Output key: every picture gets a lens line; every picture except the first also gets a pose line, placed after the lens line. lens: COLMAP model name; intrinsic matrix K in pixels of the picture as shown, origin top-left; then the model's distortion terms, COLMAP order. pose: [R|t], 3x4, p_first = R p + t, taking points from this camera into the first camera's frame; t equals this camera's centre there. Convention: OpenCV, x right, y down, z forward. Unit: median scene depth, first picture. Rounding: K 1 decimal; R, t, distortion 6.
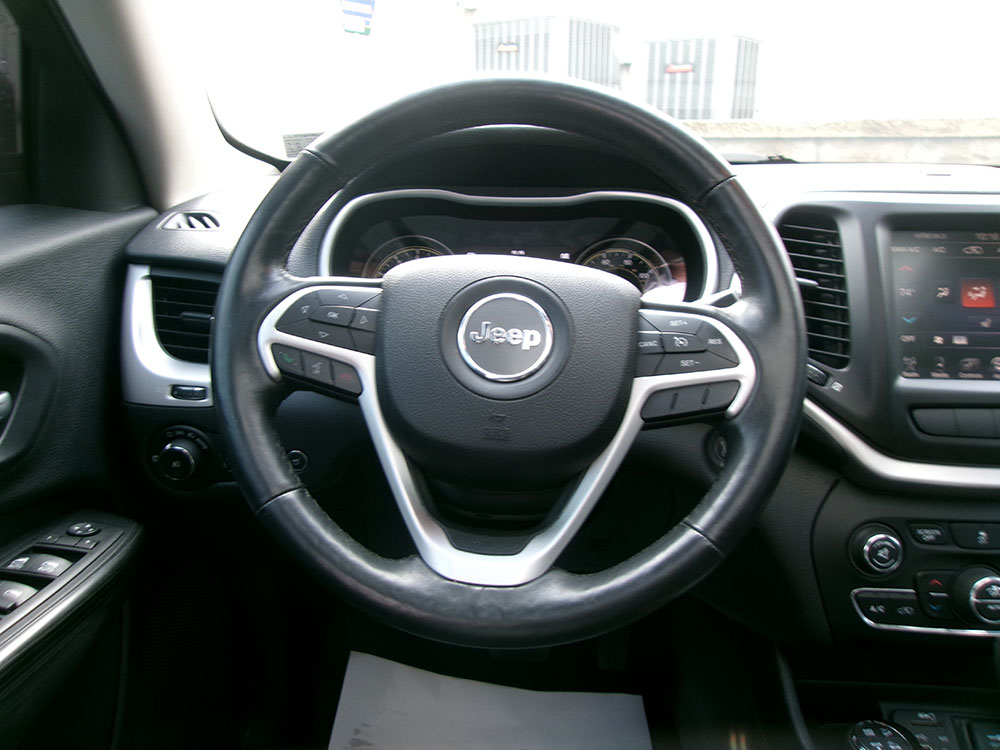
lens RADIAL K [[771.6, 0, 499.6], [0, 771.6, 381.0], [0, 0, 1]] dist [-0.020071, 0.041245]
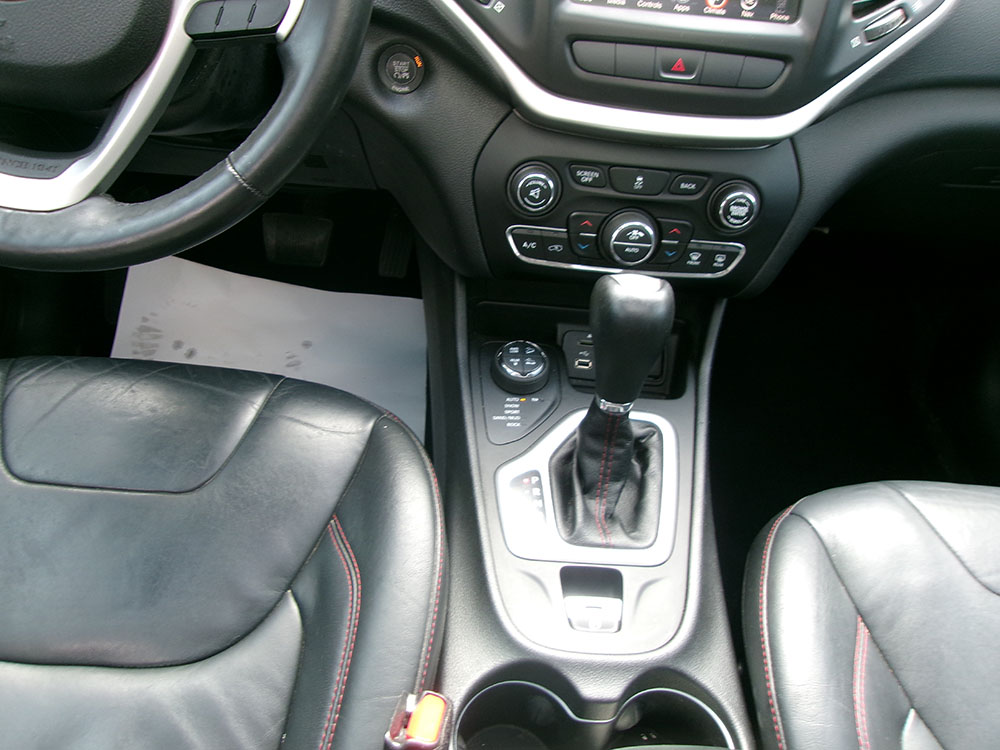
lens RADIAL K [[771.6, 0, 499.5], [0, 771.6, 367.5], [0, 0, 1]] dist [-0.020071, 0.041245]
pose [[0.996568, 0.043956, 0.070143, 0.387900], [-0.072066, 0.877604, 0.473938, -0.047891], [-0.040726, -0.477367, 0.877760, 0.013757]]
